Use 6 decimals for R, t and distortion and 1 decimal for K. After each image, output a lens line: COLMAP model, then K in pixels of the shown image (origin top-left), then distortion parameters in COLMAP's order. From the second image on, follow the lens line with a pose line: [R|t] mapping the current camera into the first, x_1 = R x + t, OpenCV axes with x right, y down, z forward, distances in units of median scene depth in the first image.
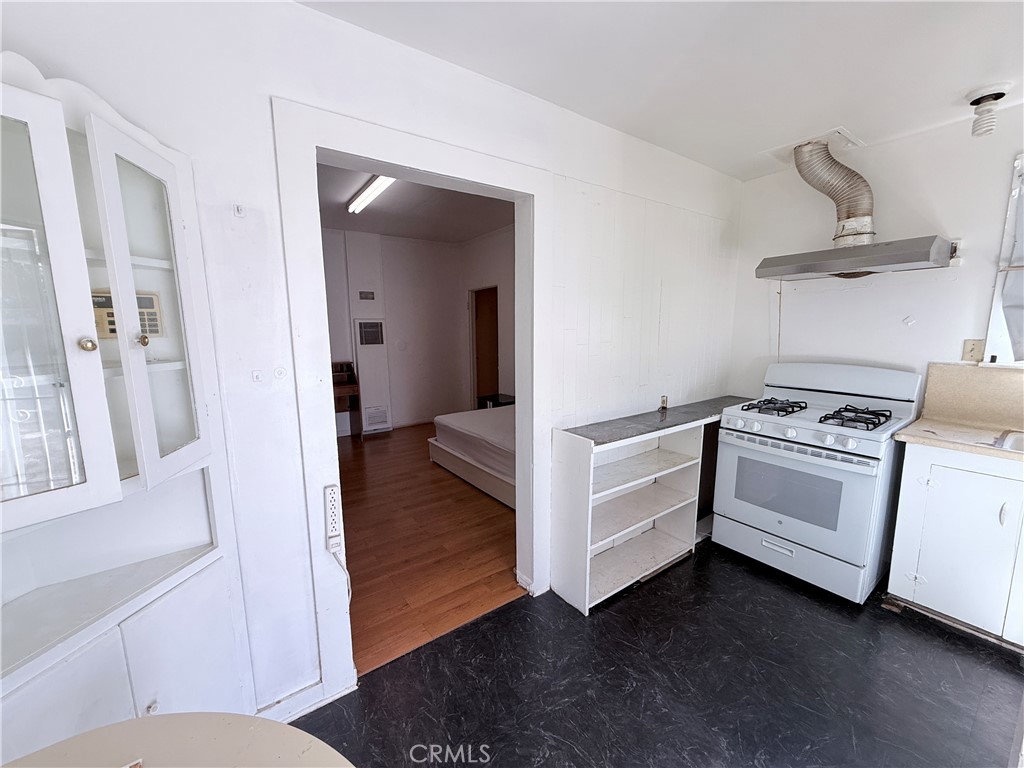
lens RADIAL K [[406.9, 0, 511.3], [0, 406.9, 385.2], [0, 0, 1]] dist [0.001936, 0.000208]
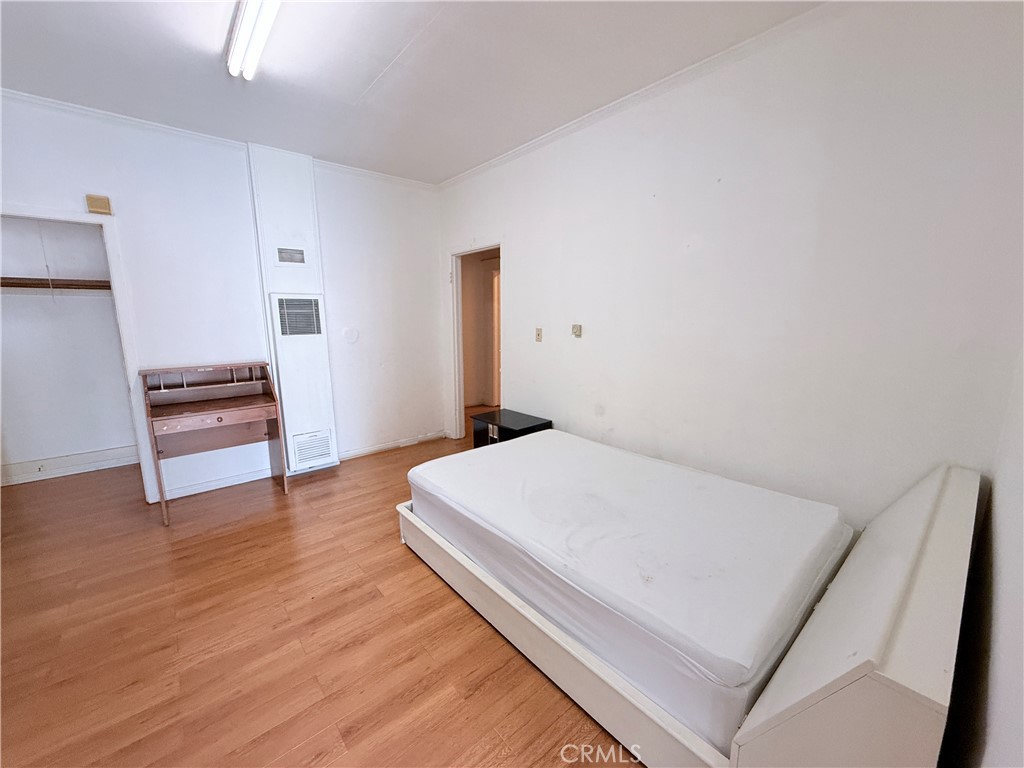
lens RADIAL K [[406.9, 0, 509.6], [0, 406.9, 386.5], [0, 0, 1]] dist [0.001936, 0.000208]
pose [[0.996486, -0.003969, 0.083660, -0.076184], [0.000469, 0.999125, 0.041816, -0.046443], [-0.083753, -0.041629, 0.995617, 0.346294]]
